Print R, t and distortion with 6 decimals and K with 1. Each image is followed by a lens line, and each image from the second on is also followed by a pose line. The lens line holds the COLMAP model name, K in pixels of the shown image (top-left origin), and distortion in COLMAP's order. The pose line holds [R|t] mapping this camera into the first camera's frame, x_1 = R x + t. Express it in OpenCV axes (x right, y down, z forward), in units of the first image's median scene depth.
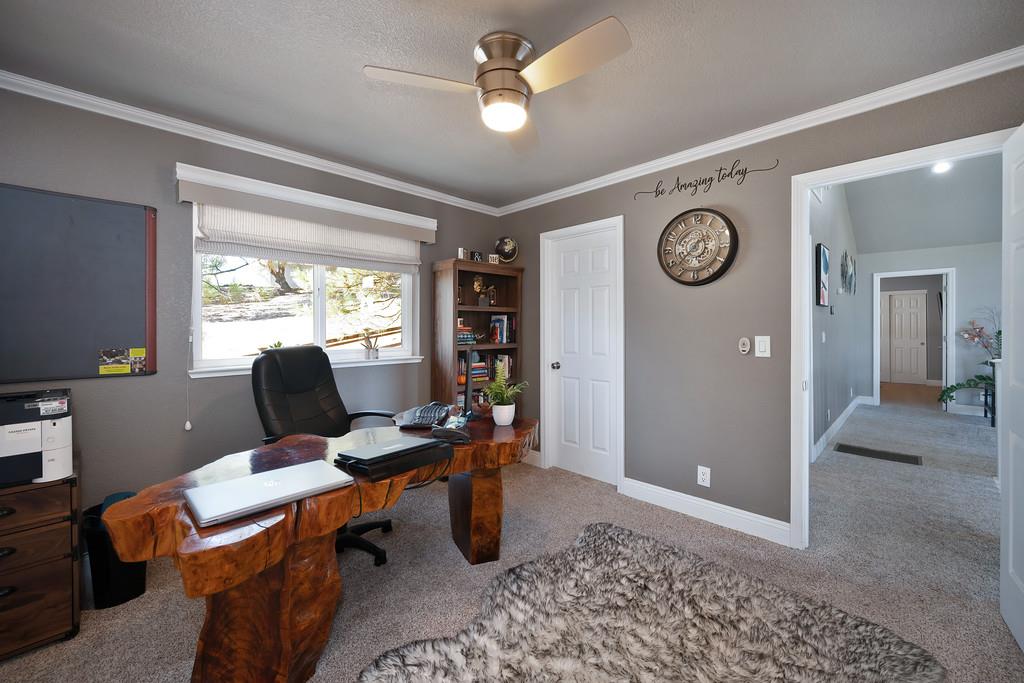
lens RADIAL K [[402.7, 0, 524.6], [0, 402.7, 328.5], [0, 0, 1]] dist [-0.002648, -0.000482]
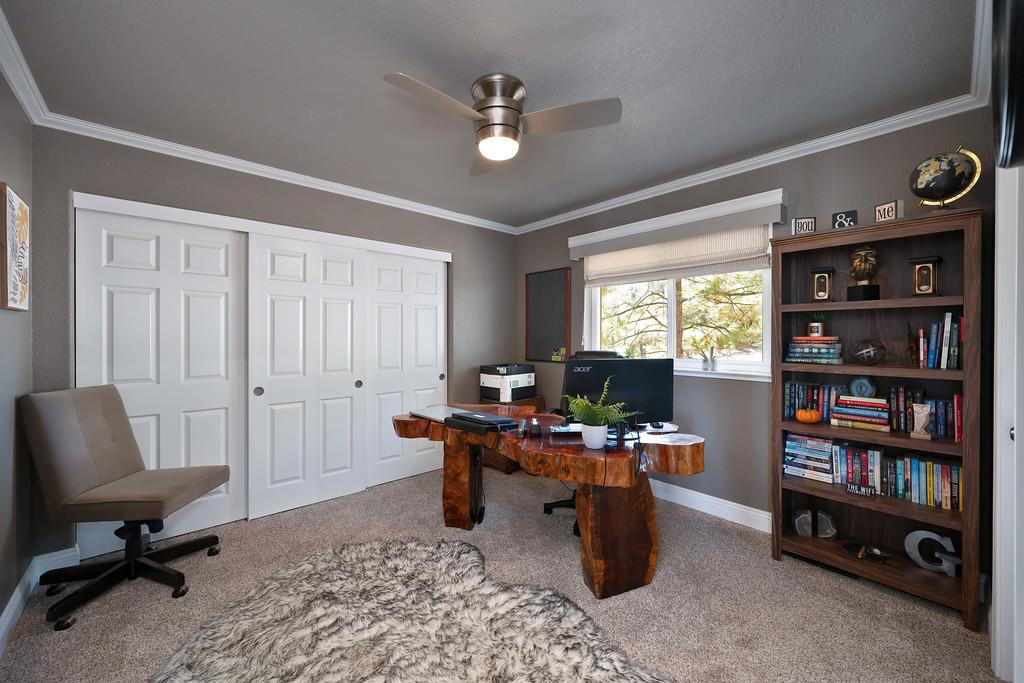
lens RADIAL K [[402.7, 0, 511.8], [0, 402.7, 339.9], [0, 0, 1]] dist [-0.002648, -0.000482]
pose [[-0.064434, 0.009084, -0.997881, 0.607909], [-0.005248, 0.999942, 0.009441, -0.001470], [0.997908, 0.005845, -0.064383, 0.637005]]
